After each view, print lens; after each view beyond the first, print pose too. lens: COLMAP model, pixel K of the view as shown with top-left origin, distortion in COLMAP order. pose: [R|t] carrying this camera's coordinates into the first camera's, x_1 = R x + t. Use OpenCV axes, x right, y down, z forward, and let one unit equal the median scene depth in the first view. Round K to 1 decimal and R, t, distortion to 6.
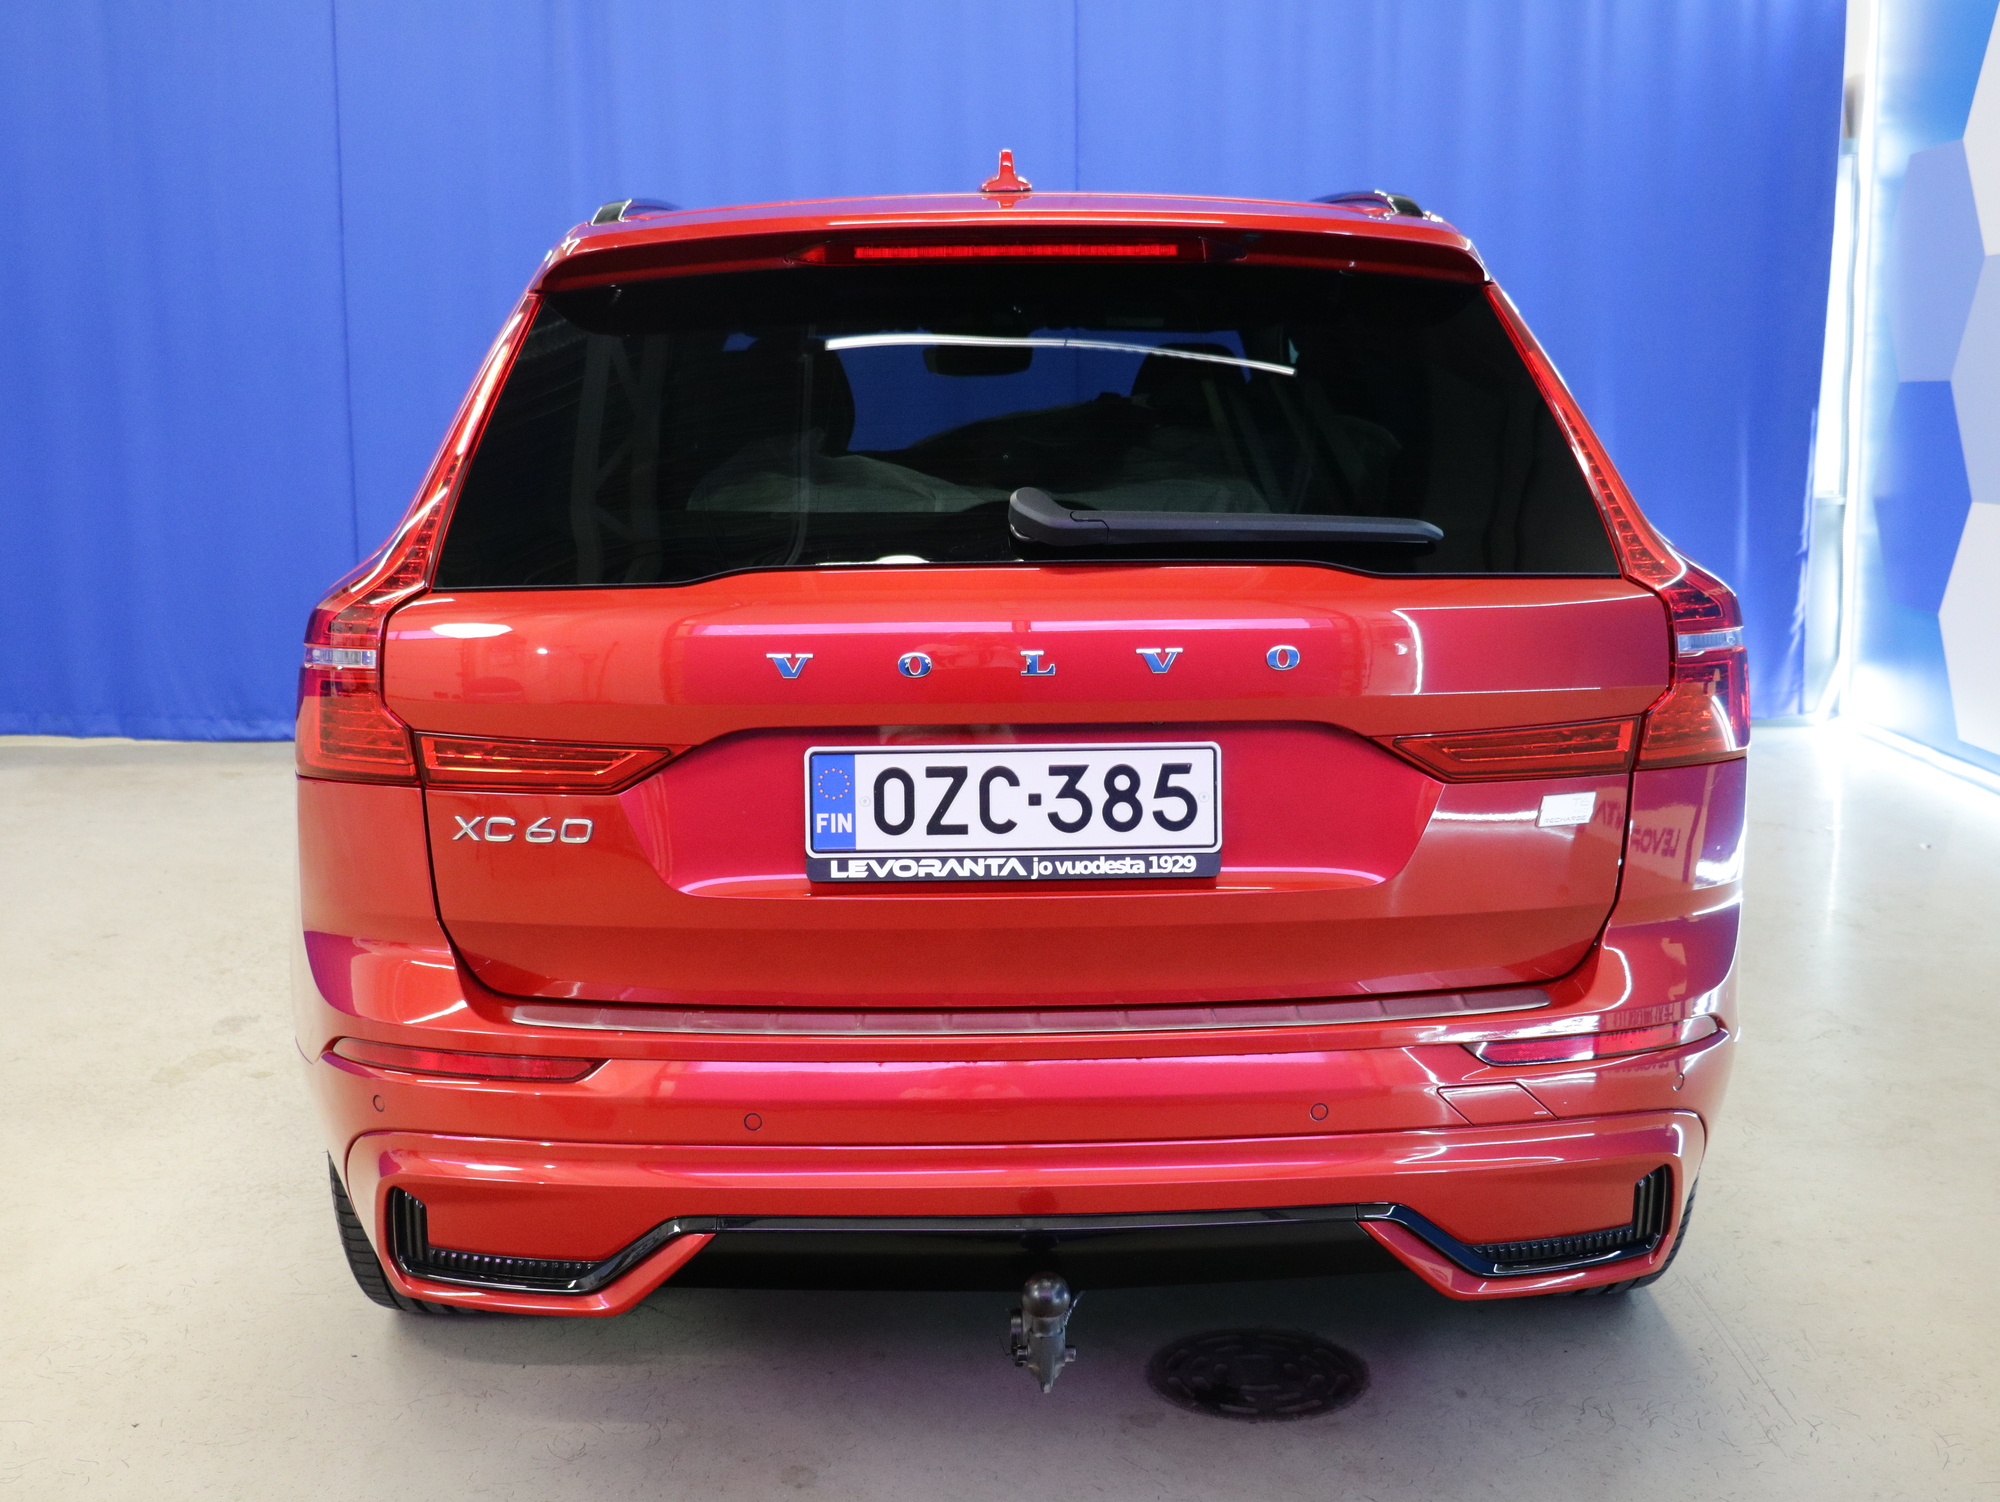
lens RADIAL K [[2144.7, 0, 999.4], [0, 2144.7, 745.2], [0, 0, 1]] dist [-0.026894, 0.000000]
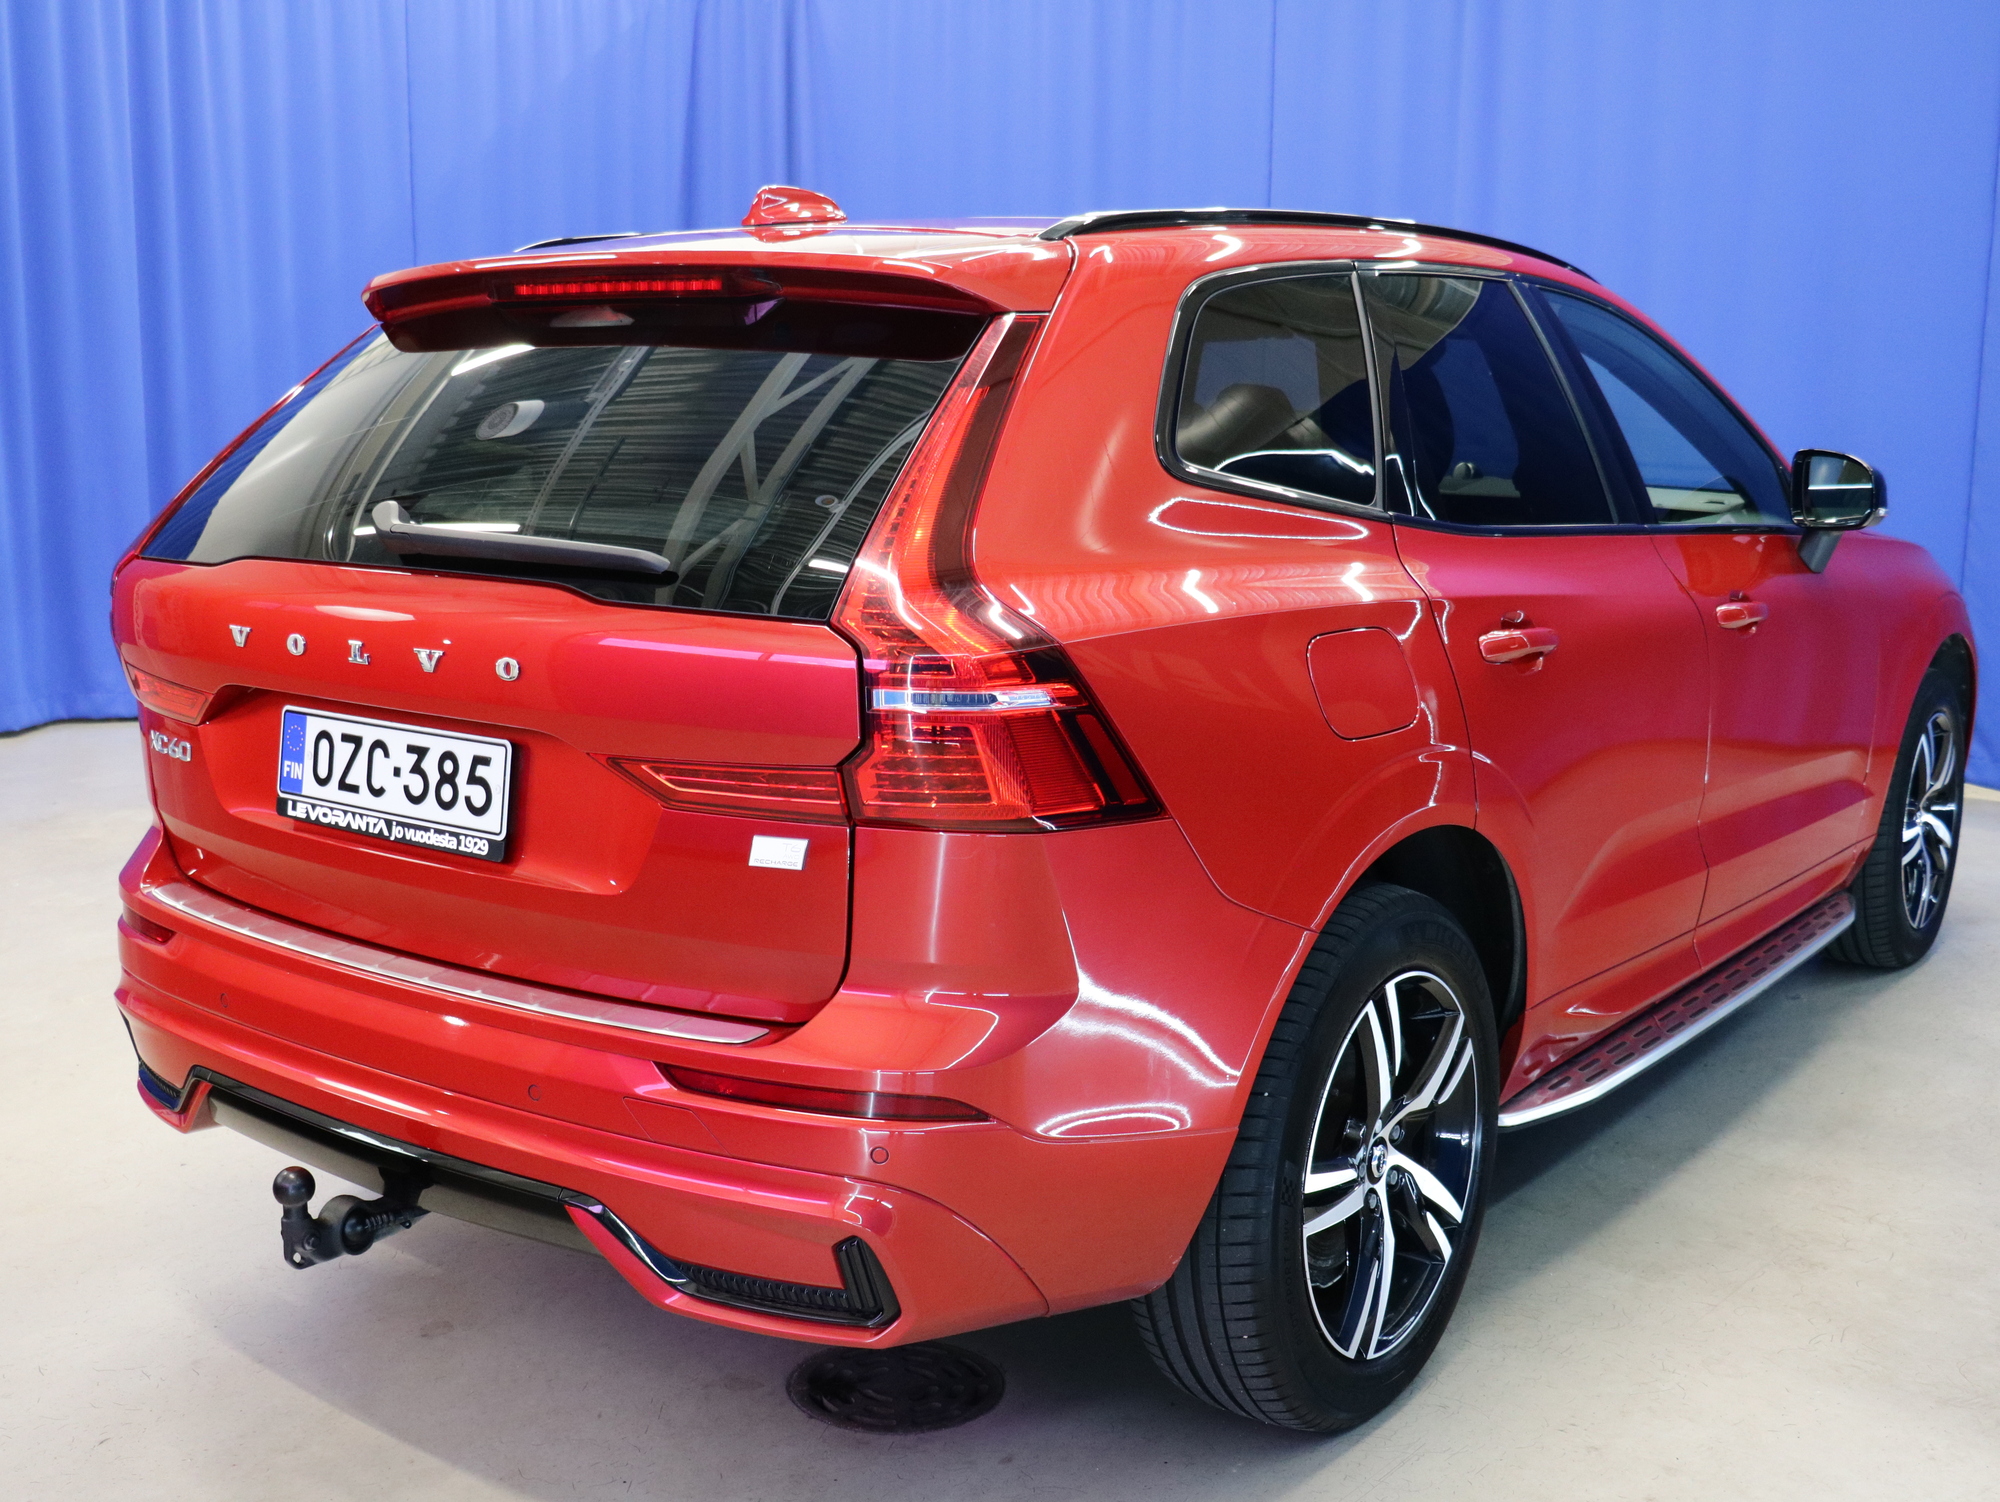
lens RADIAL K [[2144.7, 0, 996.2], [0, 2144.7, 751.9], [0, 0, 1]] dist [-0.026894, 0.000000]
pose [[0.795326, 0.121313, -0.593918, 0.952599], [-0.114549, 0.992195, 0.049269, -0.078556], [0.595260, 0.028848, 0.803015, 0.268003]]
